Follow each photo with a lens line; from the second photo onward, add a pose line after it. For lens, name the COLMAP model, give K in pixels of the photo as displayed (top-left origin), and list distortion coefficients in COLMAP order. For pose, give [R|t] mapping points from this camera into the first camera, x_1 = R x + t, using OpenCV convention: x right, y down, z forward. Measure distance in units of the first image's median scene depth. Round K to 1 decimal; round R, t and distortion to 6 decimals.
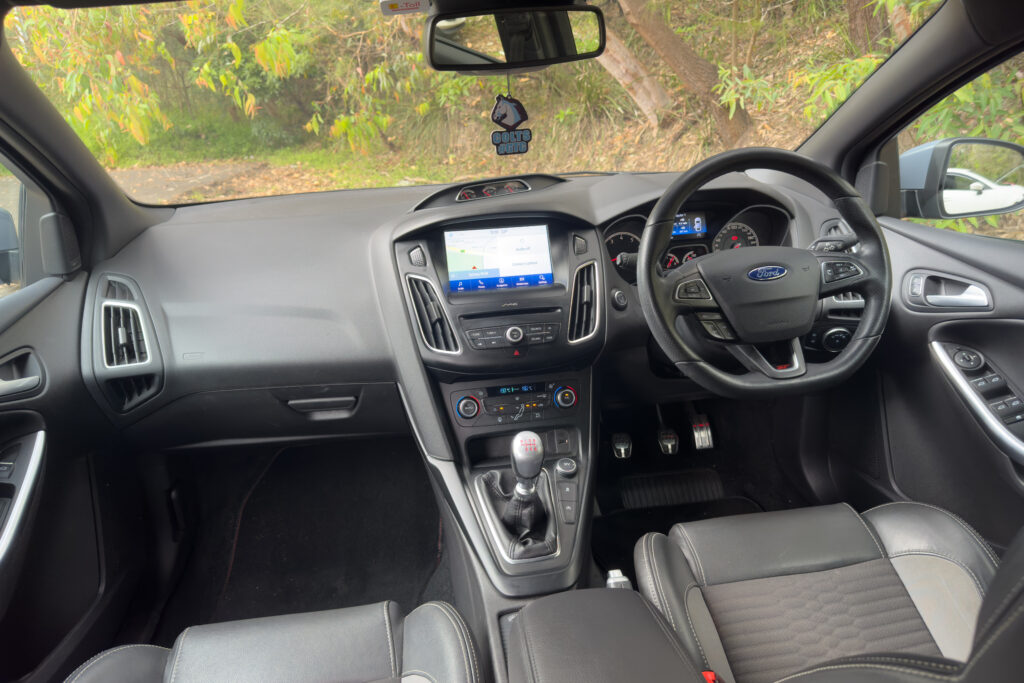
lens RADIAL K [[714.3, 0, 504.8], [0, 714.3, 336.7], [0, 0, 1]] dist [0.093678, -0.174087]
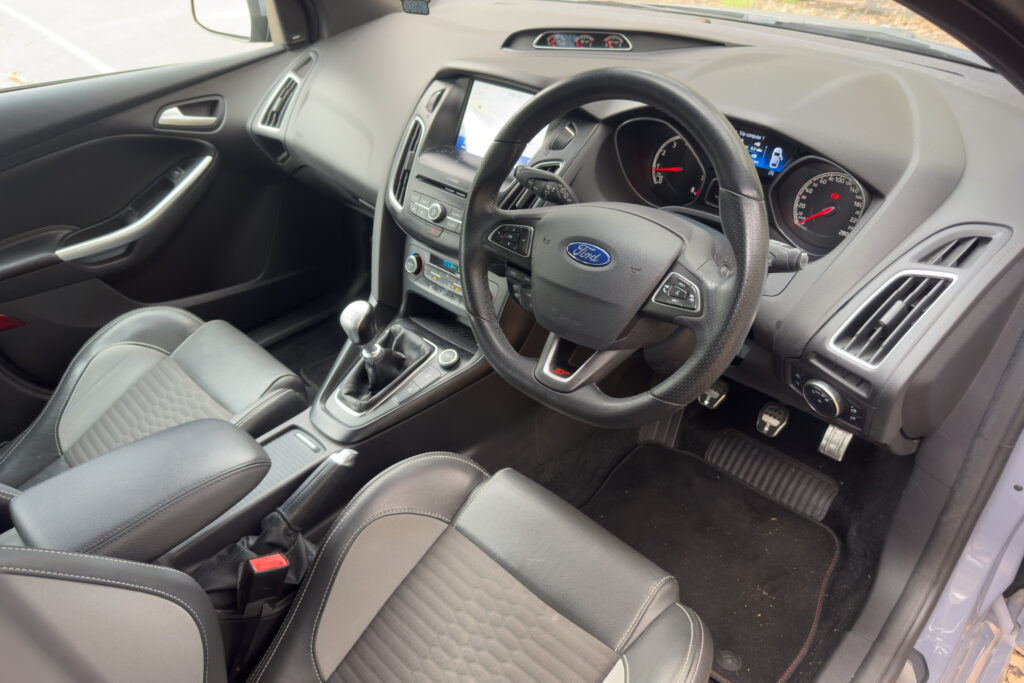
lens RADIAL K [[709.5, 0, 542.5], [0, 709.5, 350.5], [0, 0, 1]] dist [0.072591, -0.154688]
pose [[0.624473, 0.477686, -0.617940, 0.718763], [-0.250836, 0.871916, 0.420529, -0.255683], [0.739672, -0.107608, 0.664308, 0.414959]]
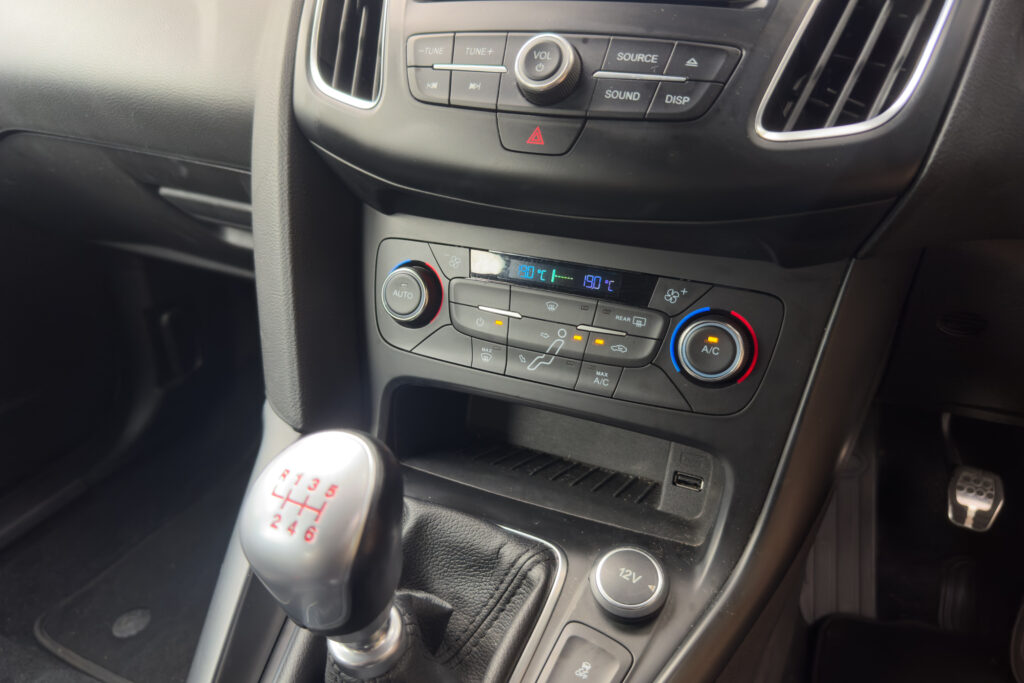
lens RADIAL K [[706.8, 0, 512.0], [0, 706.8, 341.5], [0, 0, 1]] dist [0.053556, -0.107031]
pose [[0.840636, 0.282109, -0.462325, 0.141749], [-0.199686, 0.954933, 0.219611, 0.036092], [0.503444, -0.092293, 0.859084, 0.697206]]
